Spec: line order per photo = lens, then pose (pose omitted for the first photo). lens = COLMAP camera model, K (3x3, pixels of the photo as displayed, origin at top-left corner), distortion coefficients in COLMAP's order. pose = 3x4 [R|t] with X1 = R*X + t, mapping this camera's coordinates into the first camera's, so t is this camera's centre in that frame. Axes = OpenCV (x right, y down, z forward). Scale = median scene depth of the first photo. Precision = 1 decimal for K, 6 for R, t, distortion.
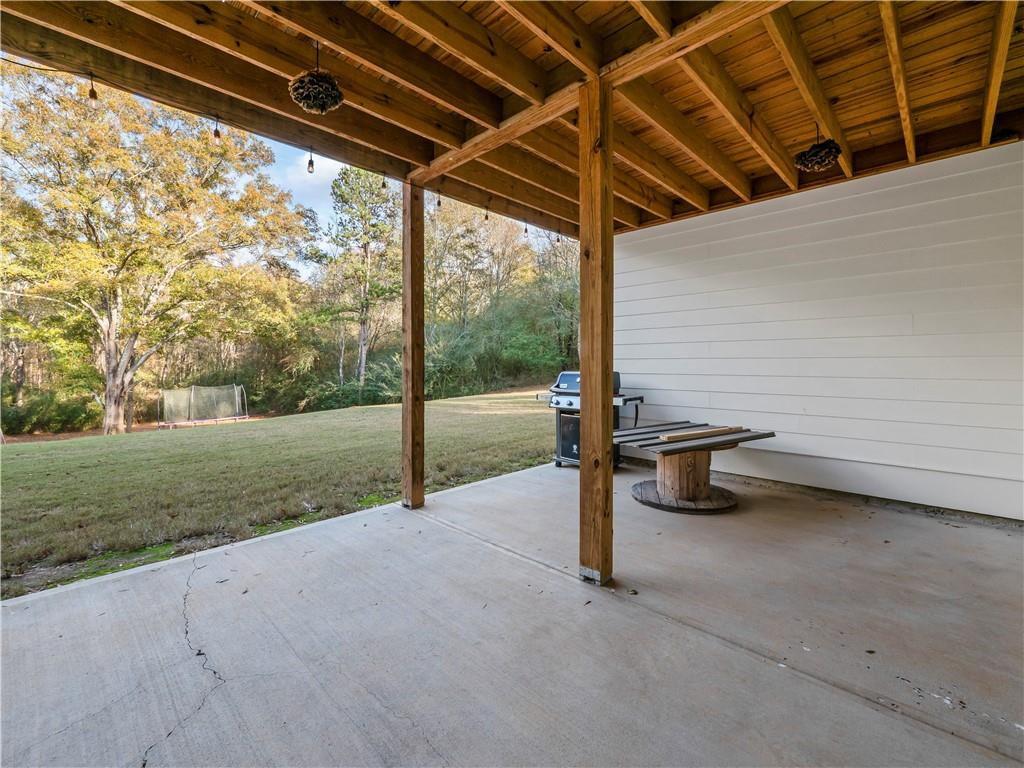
lens RADIAL K [[435.2, 0, 511.3], [0, 435.2, 361.7], [0, 0, 1]] dist [-0.006308, 0.000357]
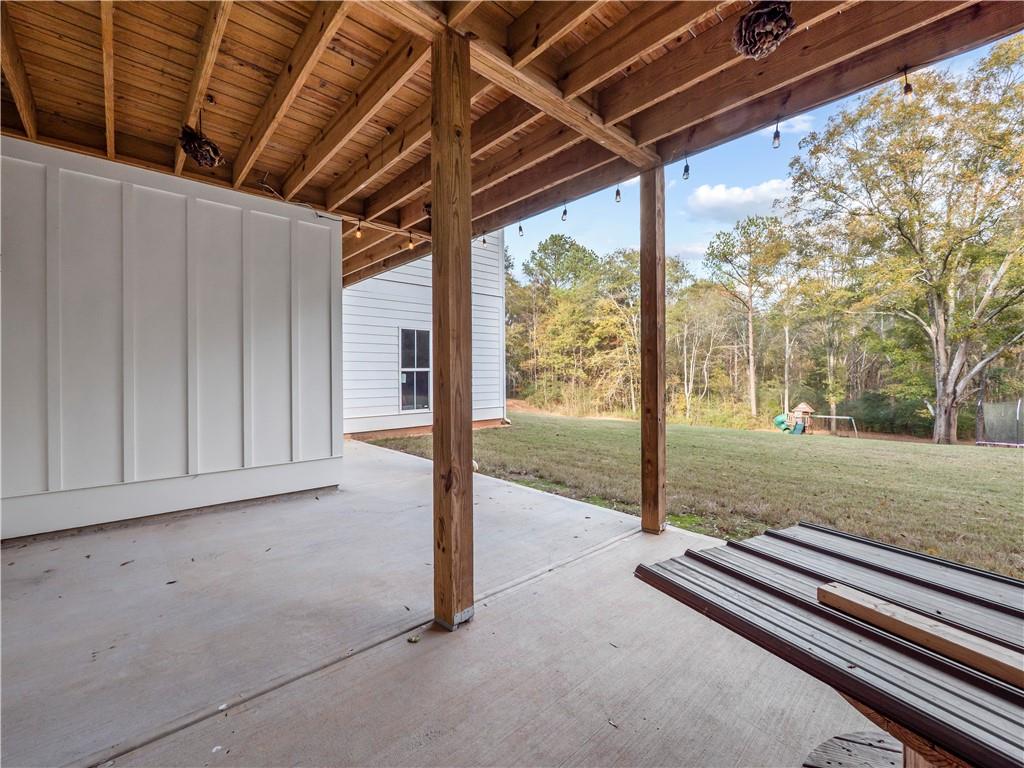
lens RADIAL K [[435.2, 0, 512.4], [0, 435.2, 380.3], [0, 0, 1]] dist [-0.006308, 0.000357]
pose [[-0.049478, 0.016975, -0.998631, 0.800598], [0.007737, 0.999832, 0.016612, 0.006156], [0.998745, -0.006904, -0.049601, 0.890654]]
